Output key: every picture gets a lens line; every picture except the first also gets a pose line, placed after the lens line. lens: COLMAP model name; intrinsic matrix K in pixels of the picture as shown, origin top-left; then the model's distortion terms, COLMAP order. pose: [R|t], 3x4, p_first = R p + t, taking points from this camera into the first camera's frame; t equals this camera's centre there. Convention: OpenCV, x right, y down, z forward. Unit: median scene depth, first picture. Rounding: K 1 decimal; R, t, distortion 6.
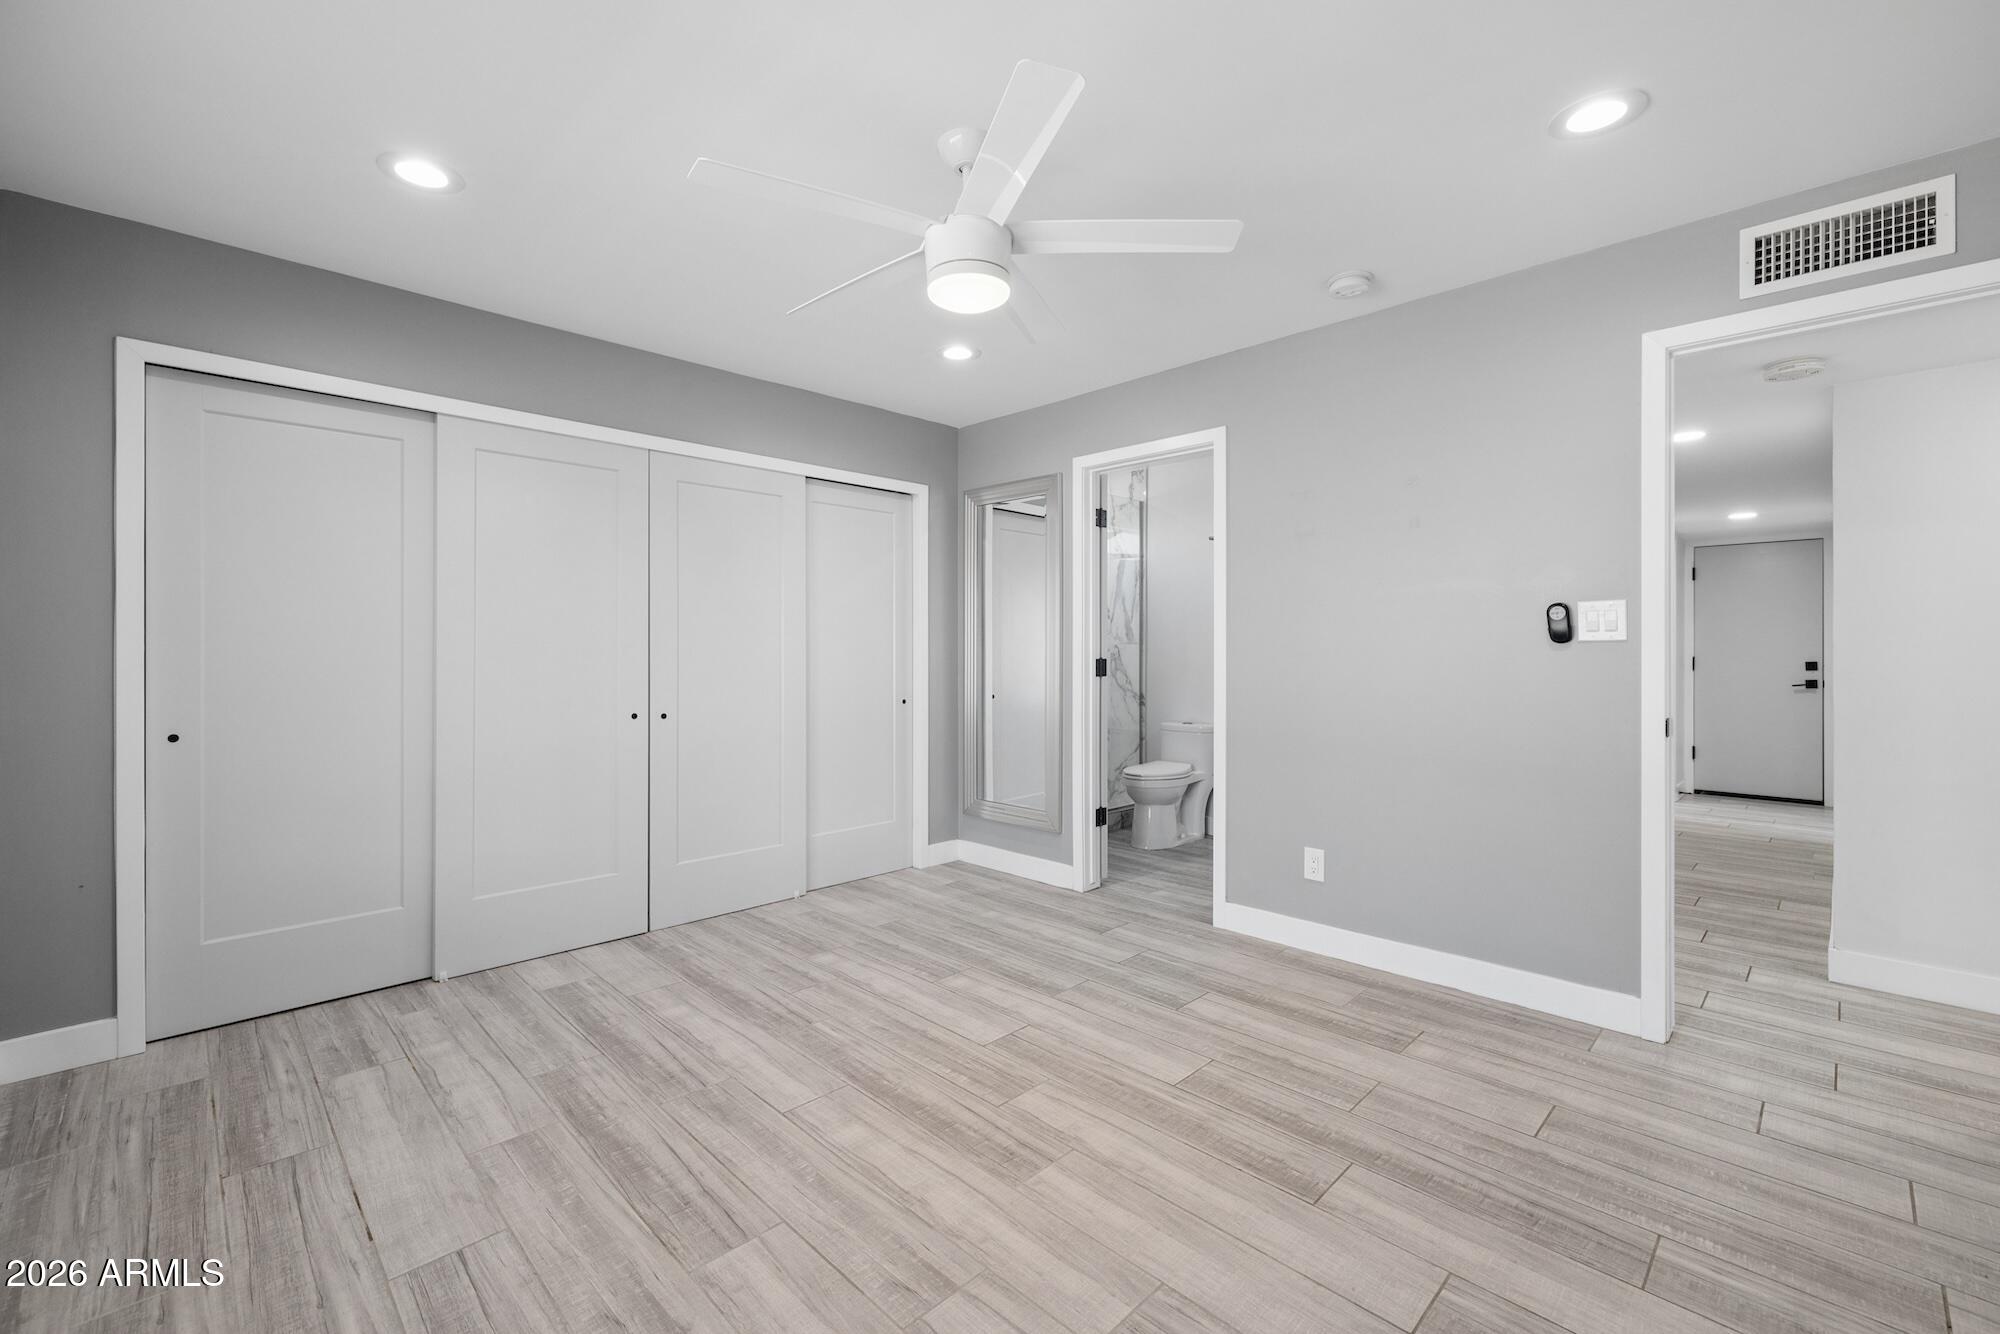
lens RADIAL K [[840.6, 0, 990.9], [0, 840.6, 660.0], [0, 0, 1]] dist [0.000669, 0.000089]
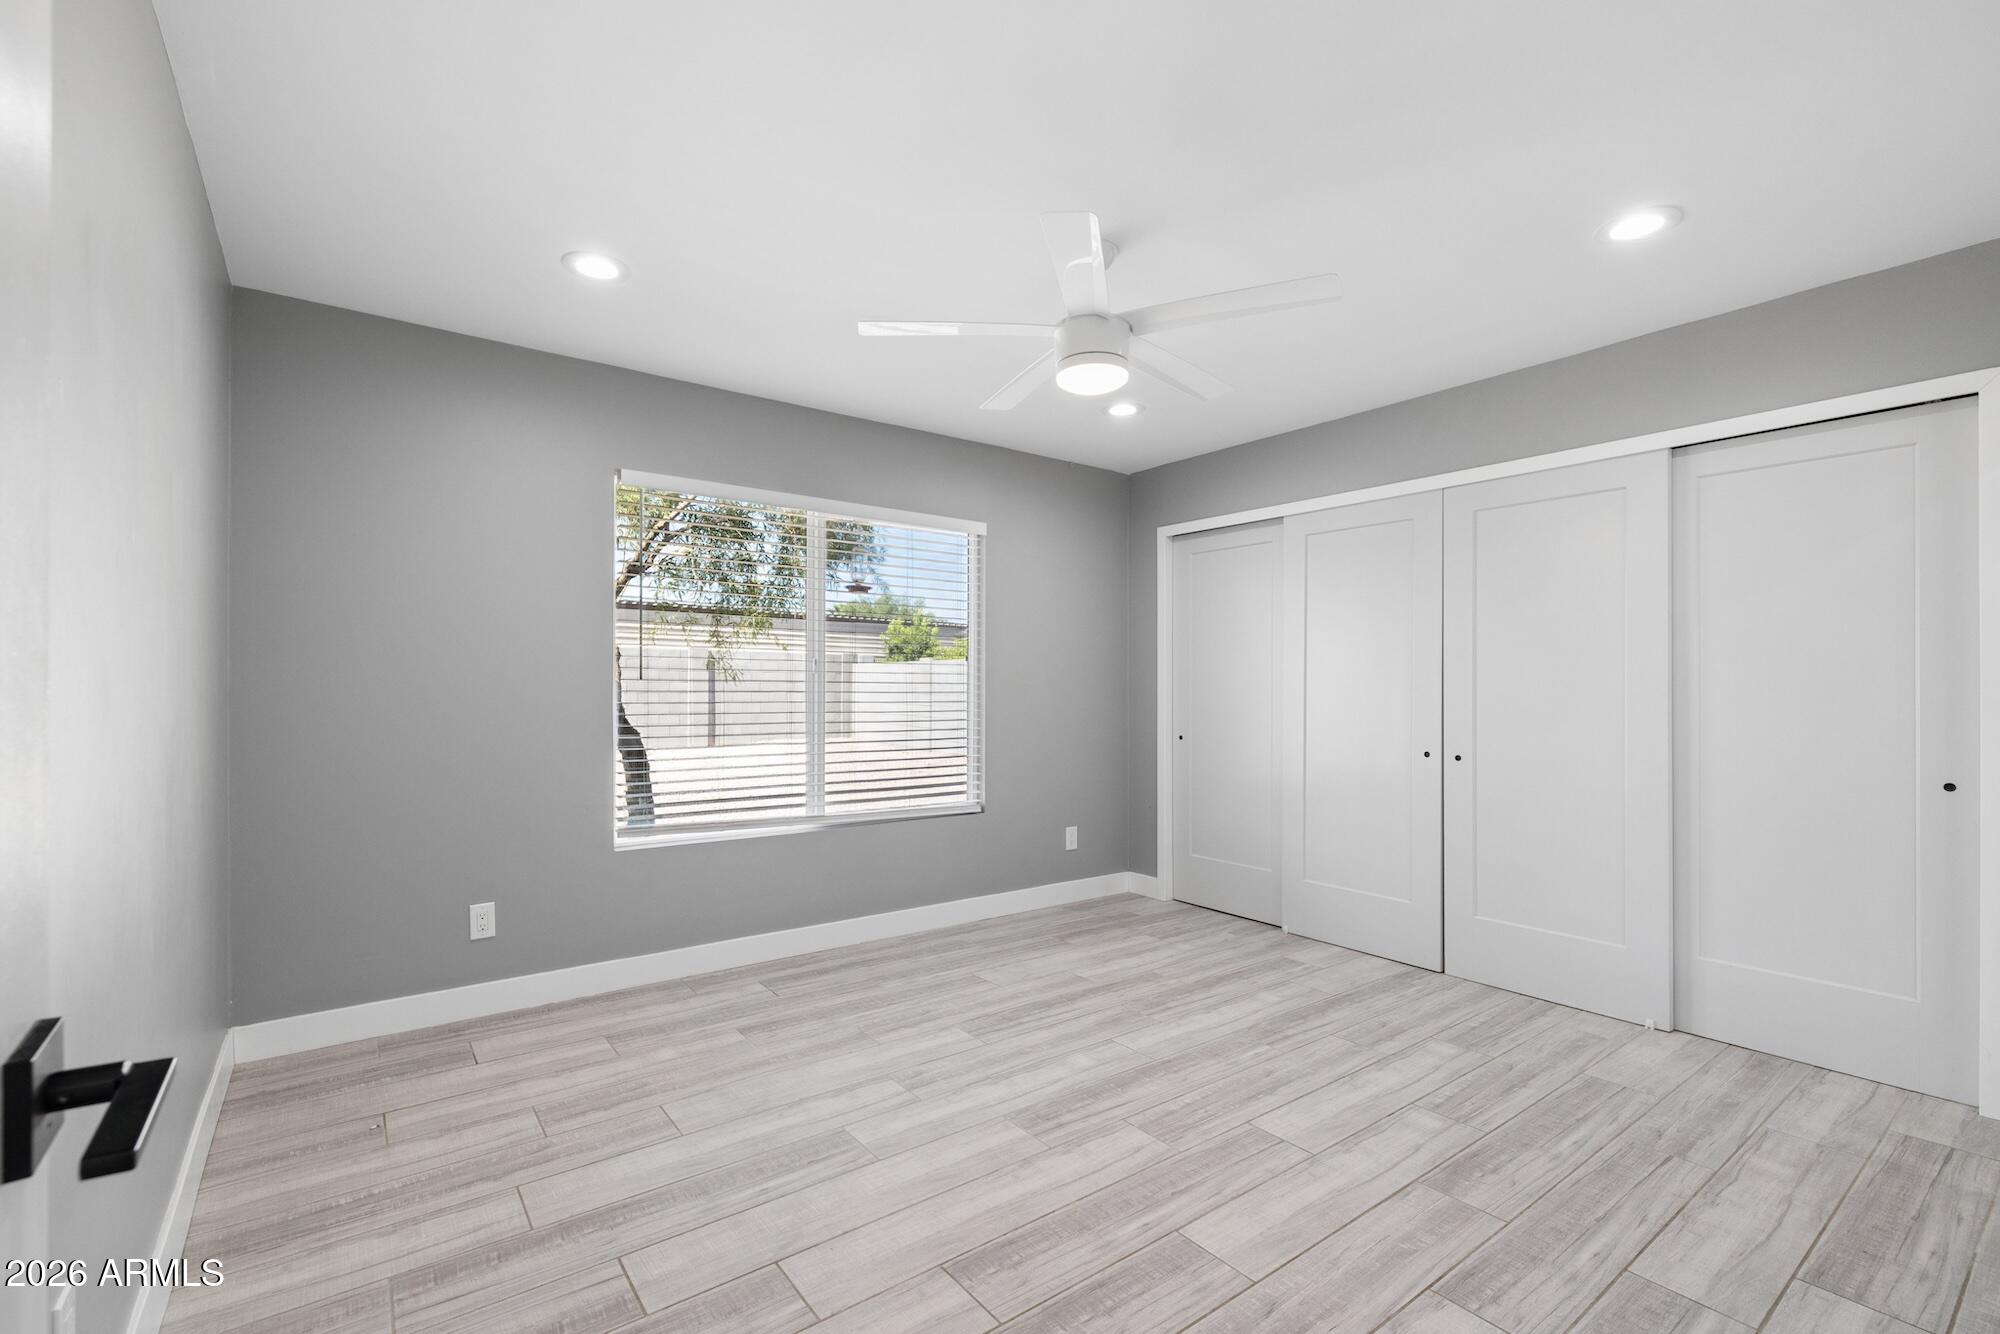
lens RADIAL K [[840.6, 0, 990.9], [0, 840.6, 660.0], [0, 0, 1]] dist [0.000669, 0.000089]
pose [[-0.120138, -0.033616, -0.992188, 0.918314], [-0.014368, 0.999381, -0.032120, -0.019014], [0.992653, 0.010397, -0.120547, 0.781480]]
